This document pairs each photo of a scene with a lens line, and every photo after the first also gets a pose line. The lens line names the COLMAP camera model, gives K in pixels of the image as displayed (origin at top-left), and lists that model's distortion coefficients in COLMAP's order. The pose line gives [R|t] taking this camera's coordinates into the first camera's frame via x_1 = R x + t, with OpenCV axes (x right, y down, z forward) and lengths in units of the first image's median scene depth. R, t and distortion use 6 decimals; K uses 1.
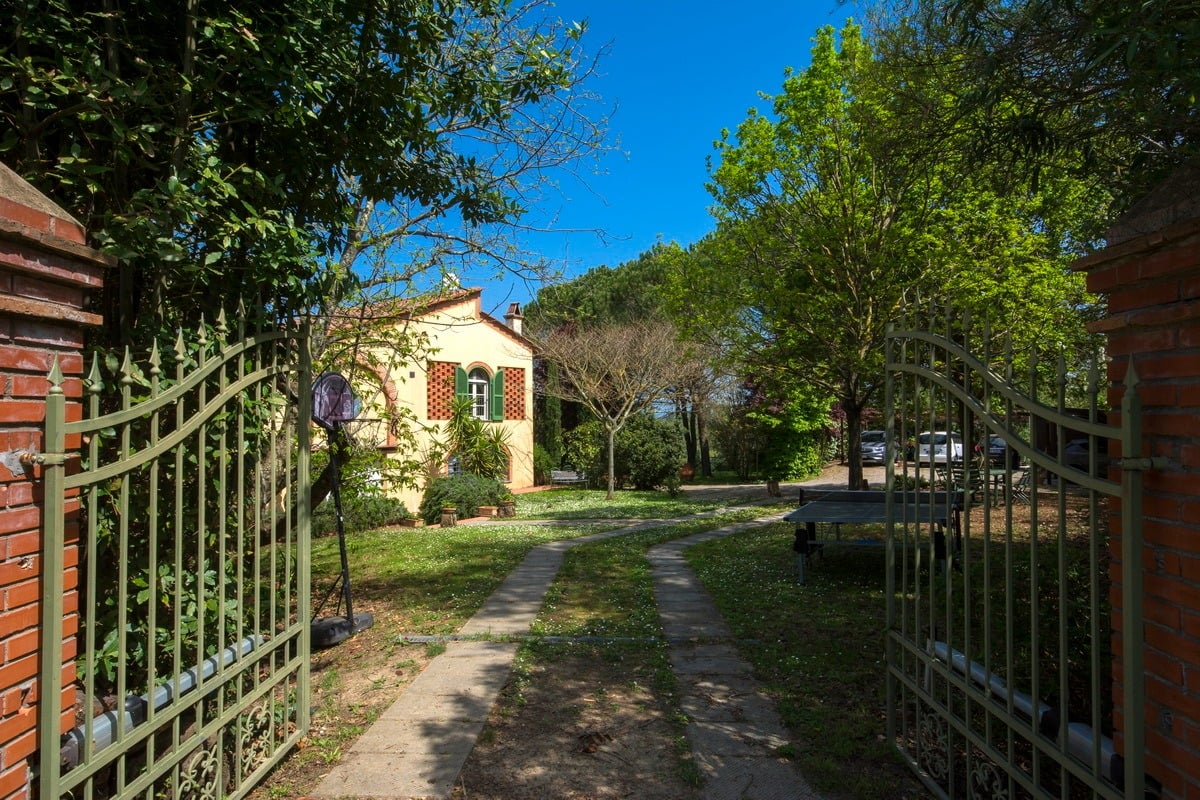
lens RADIAL K [[640.6, 0, 598.6], [0, 640.6, 406.6], [0, 0, 1]] dist [-0.005353, -0.000046]
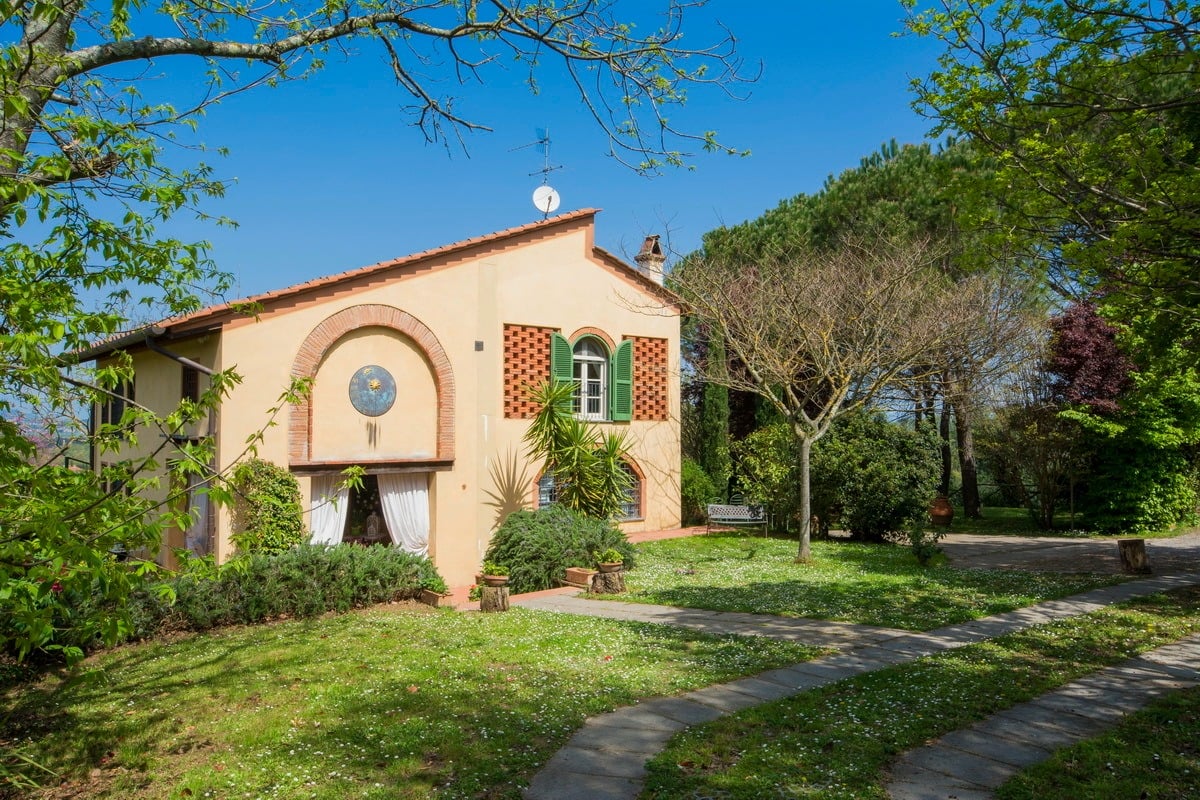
lens RADIAL K [[814.9, 0, 599.0], [0, 814.9, 418.3], [0, 0, 1]] dist [0.007605, -0.000314]
pose [[0.970638, 0.007403, -0.240430, 0.013147], [-0.004394, 0.999905, 0.013046, 0.008688], [0.240504, -0.011606, 0.970579, 0.220788]]
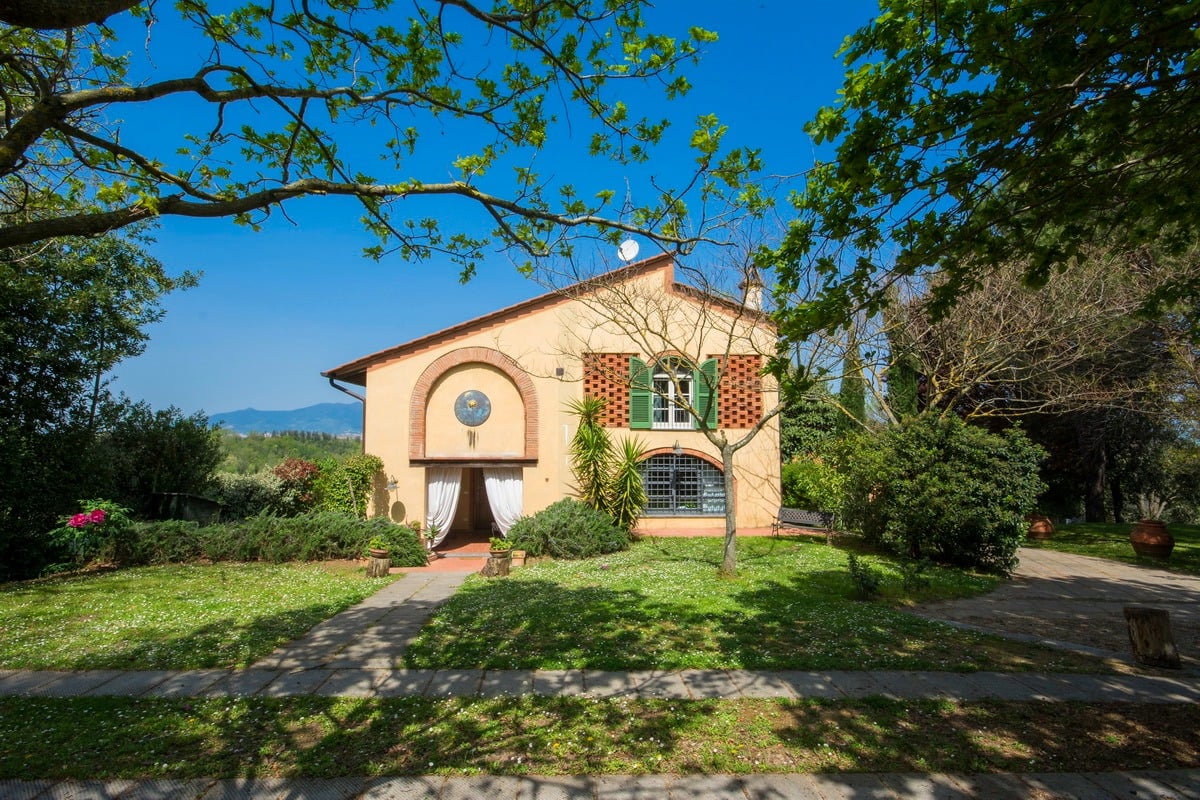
lens RADIAL K [[577.2, 0, 603.7], [0, 577.2, 408.9], [0, 0, 1]] dist [0.008488, -0.003691]
pose [[0.645247, -0.023753, -0.763605, 0.266401], [0.007605, 0.999667, -0.024669, 0.014017], [0.763937, 0.010110, 0.645212, 0.494373]]
